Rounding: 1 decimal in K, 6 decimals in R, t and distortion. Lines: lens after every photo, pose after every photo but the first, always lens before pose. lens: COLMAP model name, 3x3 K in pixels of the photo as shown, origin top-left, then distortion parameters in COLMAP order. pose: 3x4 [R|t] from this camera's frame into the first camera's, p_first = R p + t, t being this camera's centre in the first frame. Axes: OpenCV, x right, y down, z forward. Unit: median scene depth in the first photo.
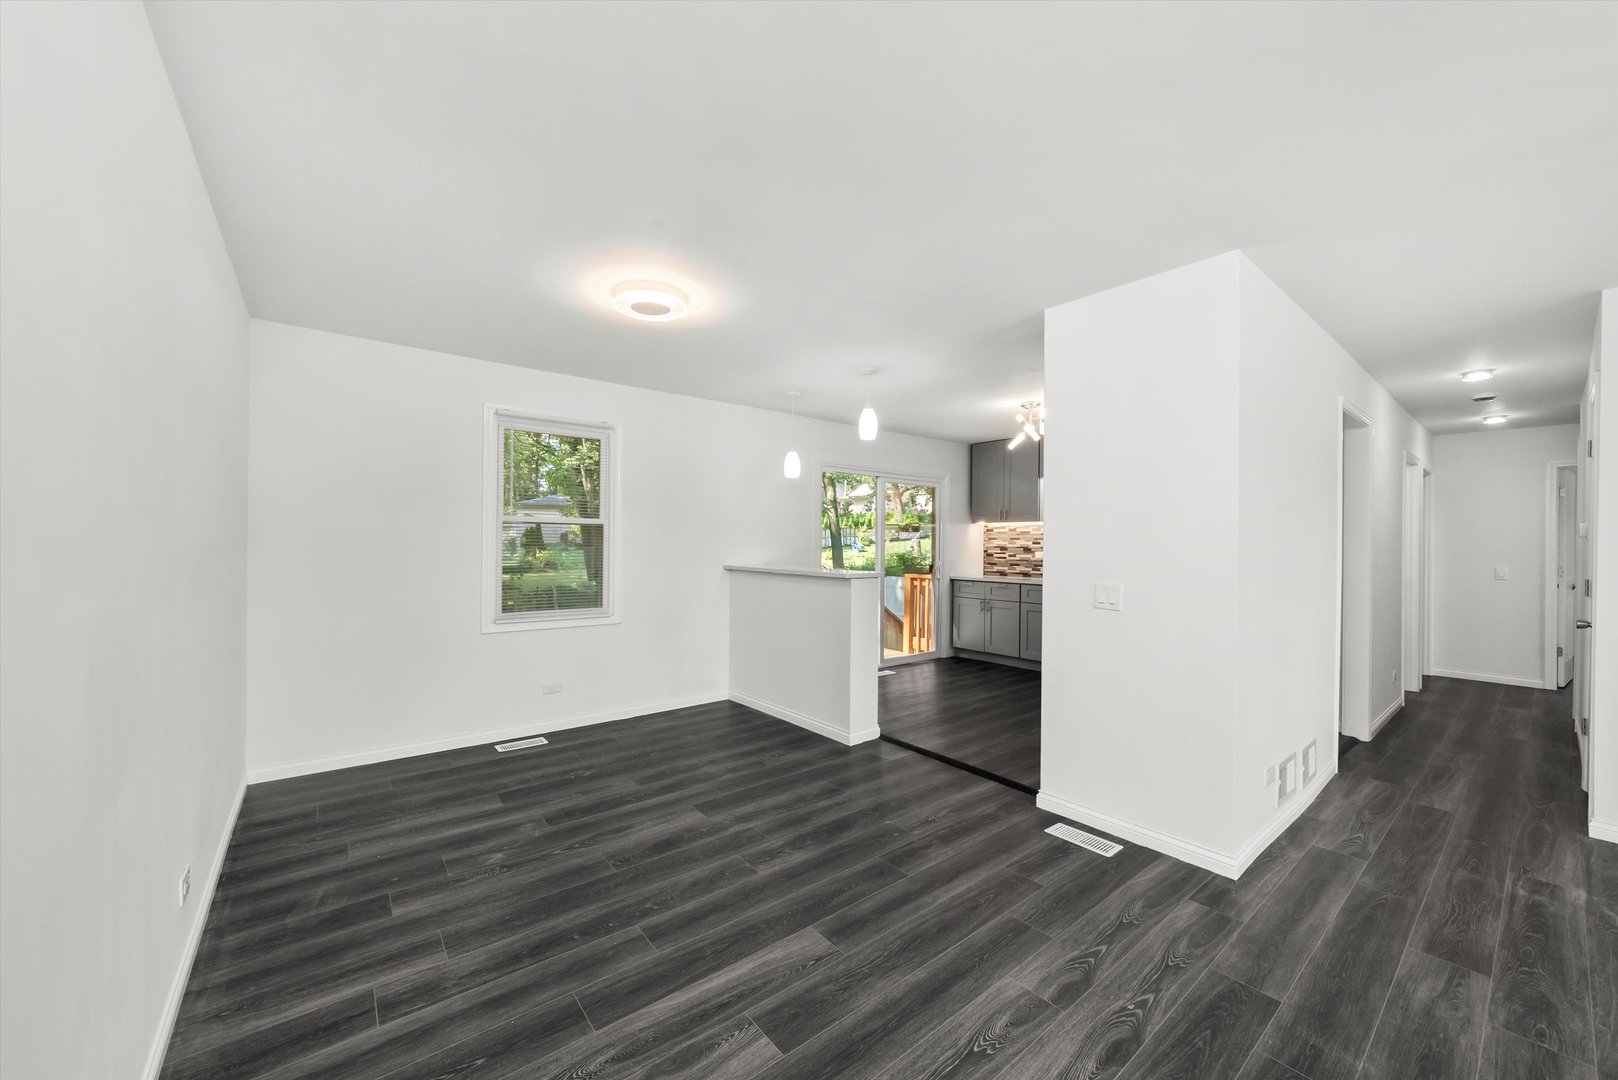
lens RADIAL K [[599.7, 0, 800.3], [0, 599.7, 542.2], [0, 0, 1]] dist [-0.002006, -0.000219]
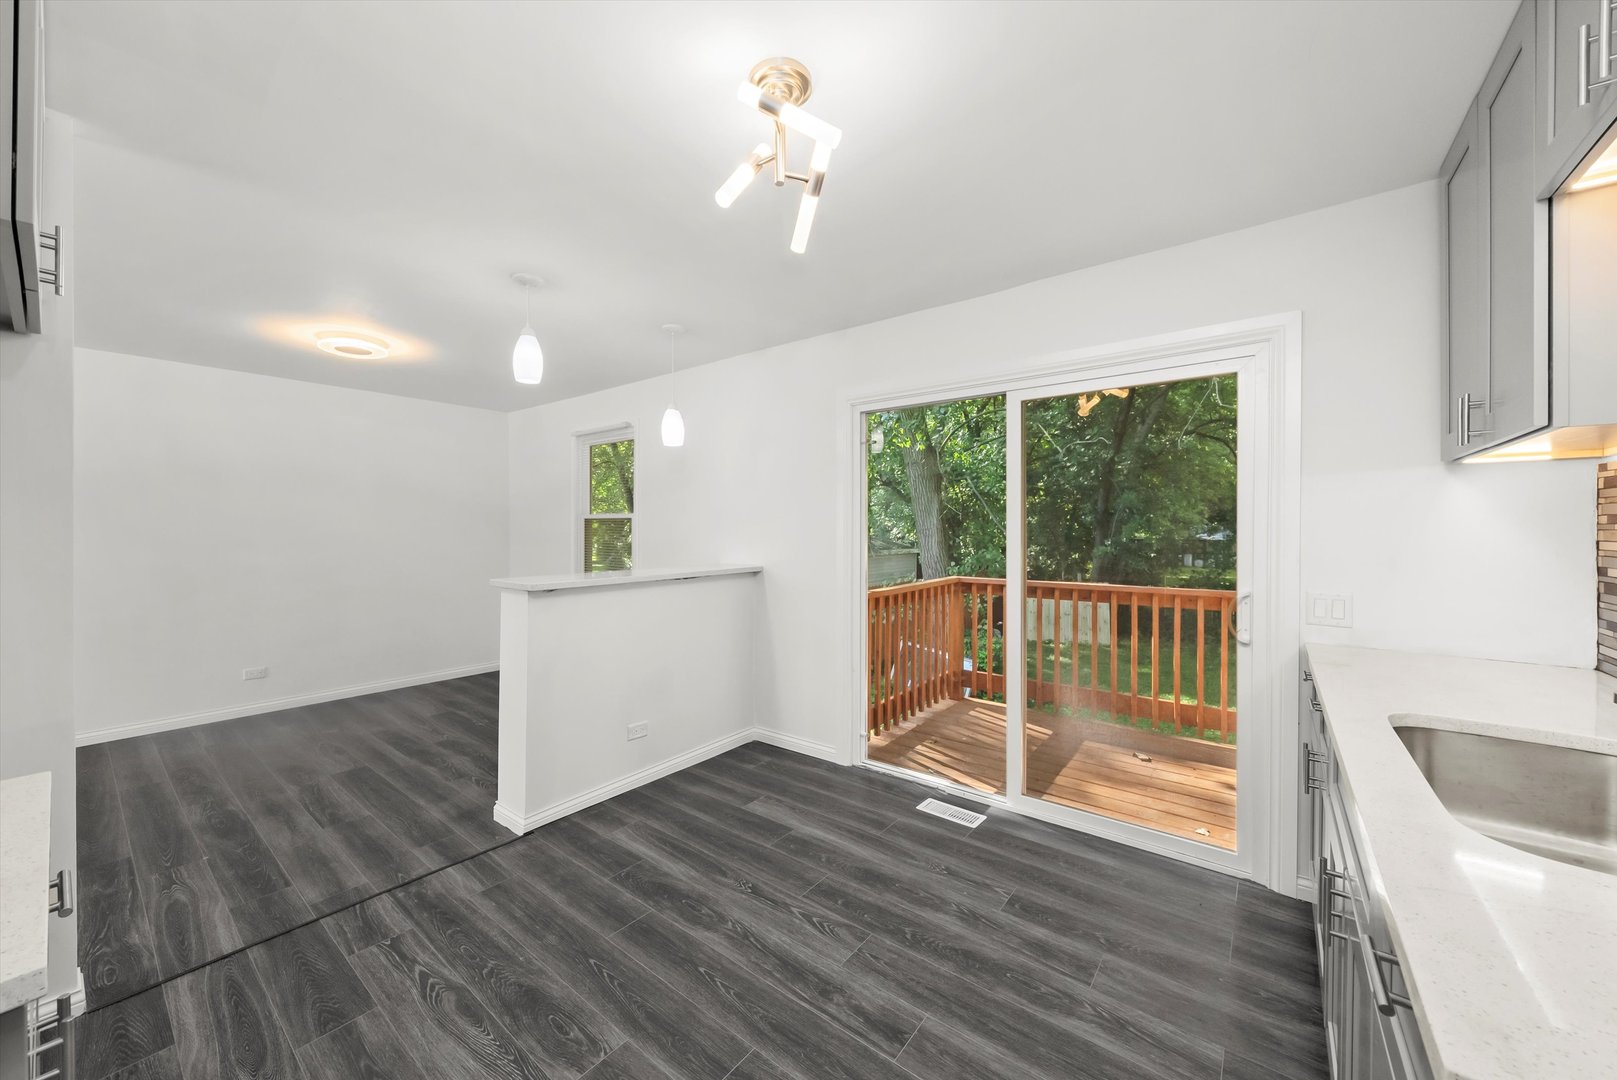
lens RADIAL K [[592.1, 0, 782.9], [0, 592.1, 517.0], [0, 0, 1]] dist [0.002726, 0.000110]
pose [[0.222478, -0.028005, -0.974535, 1.094560], [0.004788, 0.999607, -0.027633, -0.001700], [0.974926, 0.001482, 0.222524, 1.494348]]
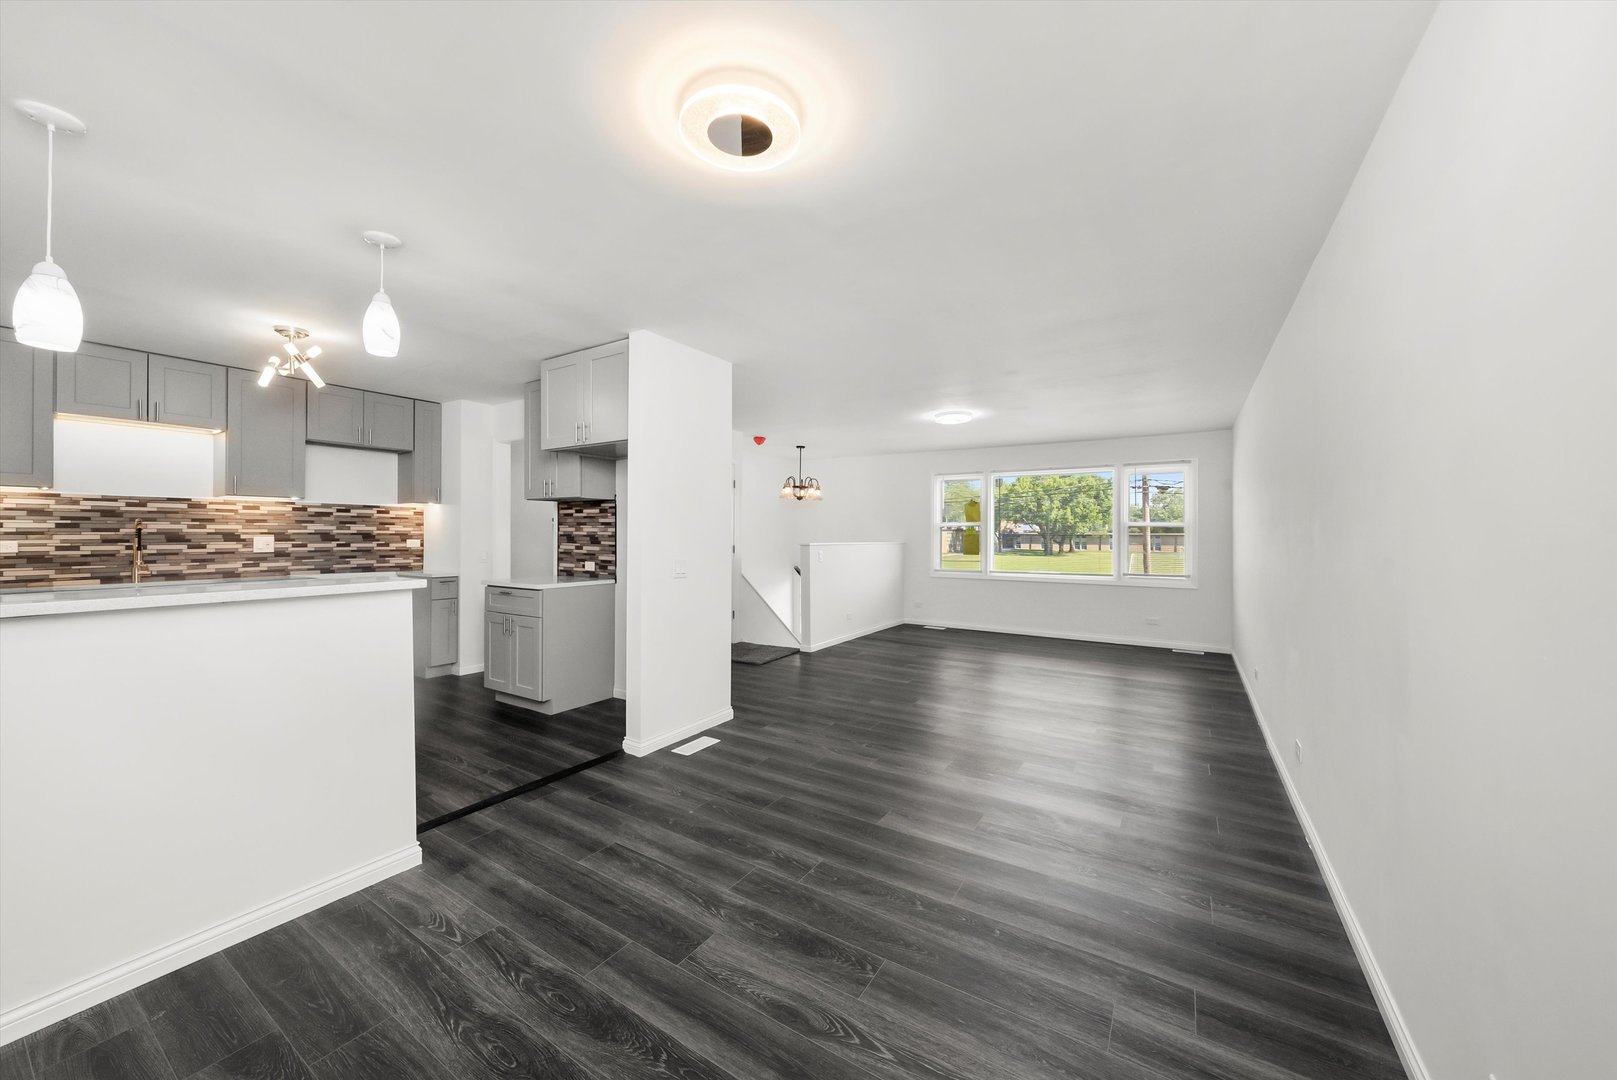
lens RADIAL K [[599.4, 0, 799.8], [0, 599.4, 542.2], [0, 0, 1]] dist [-0.002006, -0.000219]
pose [[-0.327138, -0.025283, 0.944638, -0.769364], [-0.007467, 0.999680, 0.024171, -0.004170], [-0.944947, 0.000853, -0.327222, 1.059667]]
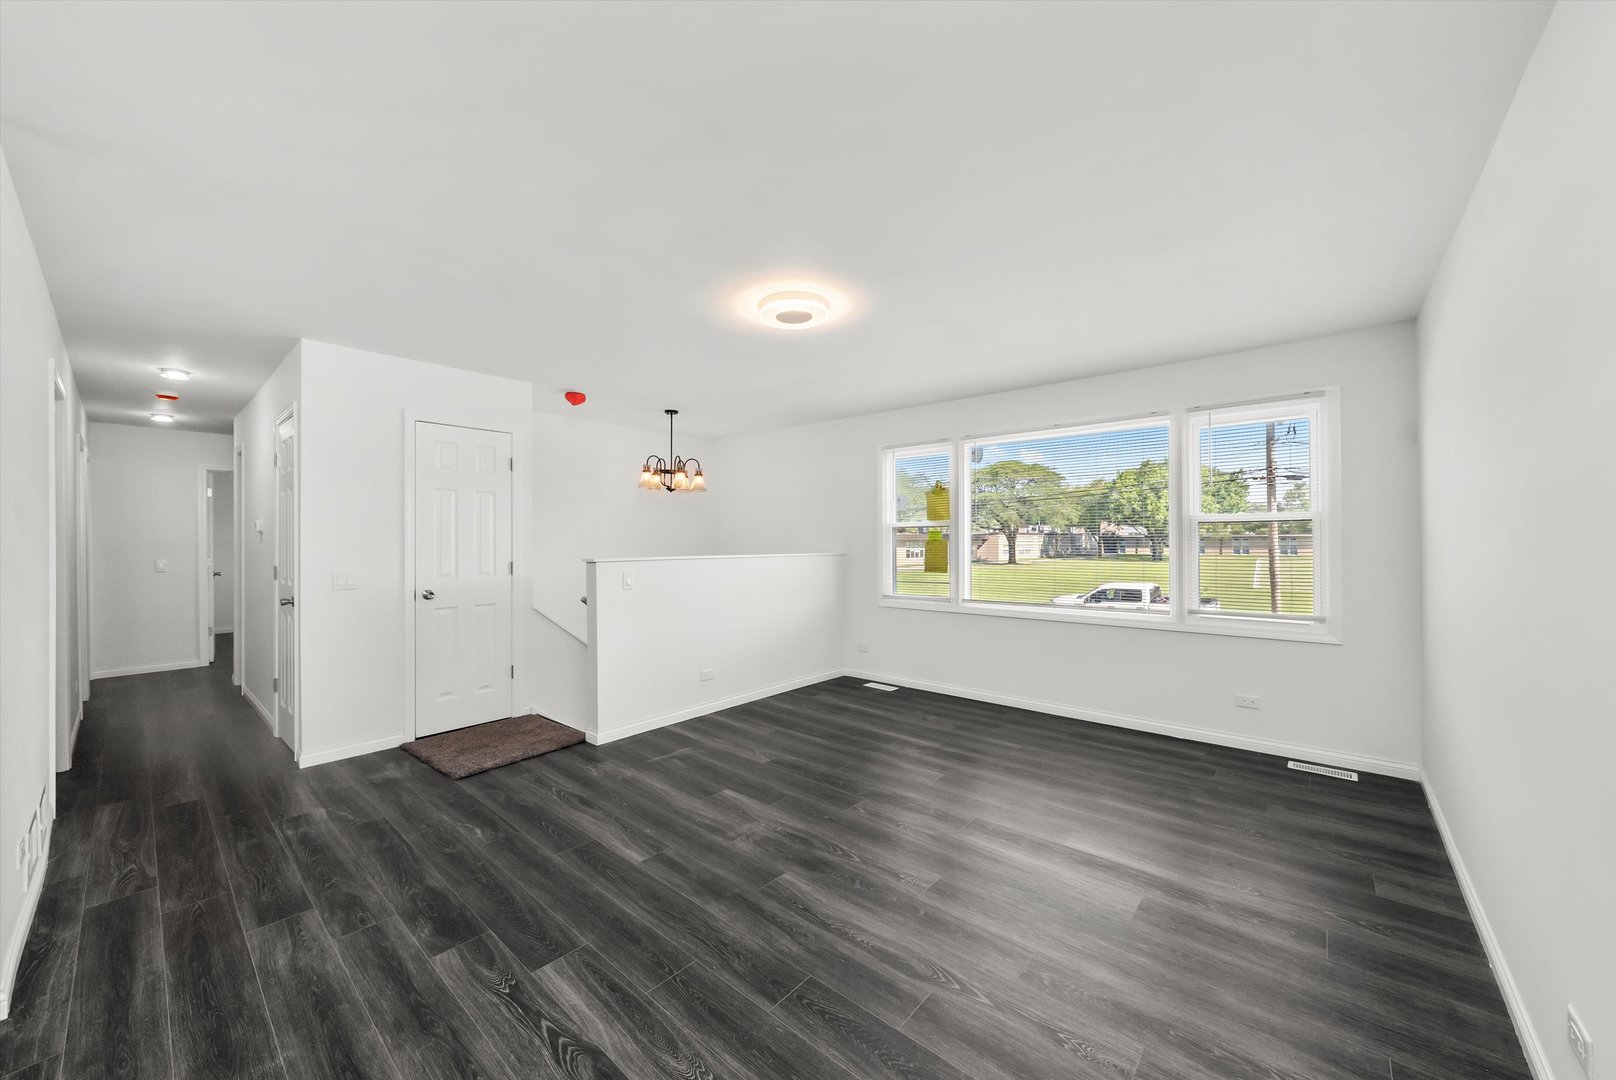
lens RADIAL K [[599.0, 0, 799.3], [0, 599.0, 542.2], [0, 0, 1]] dist [-0.002006, -0.000219]
pose [[-0.178069, -0.014026, 0.983918, -0.095497], [0.003920, 0.999880, 0.014963, -0.001015], [-0.984010, 0.006521, -0.177993, 0.163844]]
